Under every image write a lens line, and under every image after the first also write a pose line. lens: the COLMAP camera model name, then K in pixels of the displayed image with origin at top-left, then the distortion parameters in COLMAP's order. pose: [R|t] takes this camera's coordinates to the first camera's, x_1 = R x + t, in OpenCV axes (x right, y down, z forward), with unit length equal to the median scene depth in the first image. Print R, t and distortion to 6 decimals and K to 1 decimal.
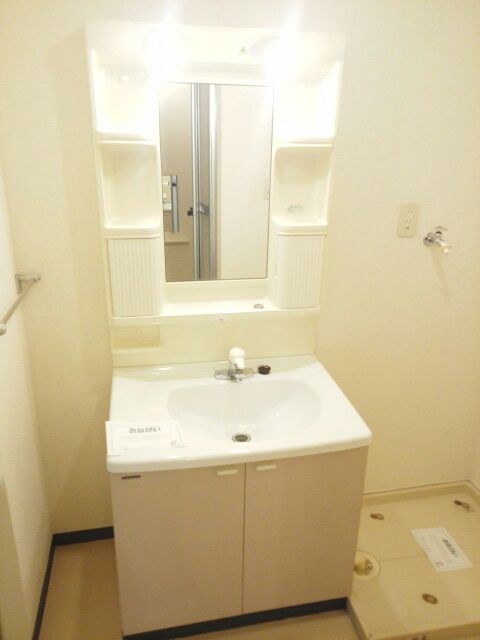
lens RADIAL K [[519.3, 0, 241.1], [0, 519.3, 320.4], [0, 0, 1]] dist [0.064457, -0.014029]
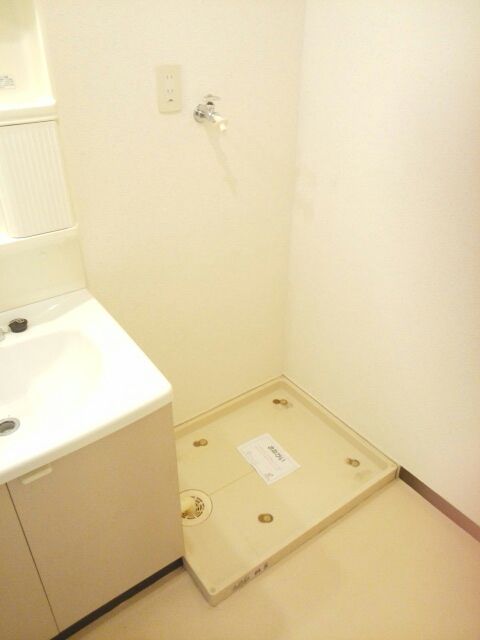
lens RADIAL K [[519.3, 0, 240.9], [0, 519.3, 318.1], [0, 0, 1]] dist [0.064457, -0.014029]
pose [[0.914368, -0.230483, 0.332878, 0.084573], [0.158491, 0.960304, 0.229558, -0.032114], [-0.372573, -0.157143, 0.914601, 0.216565]]
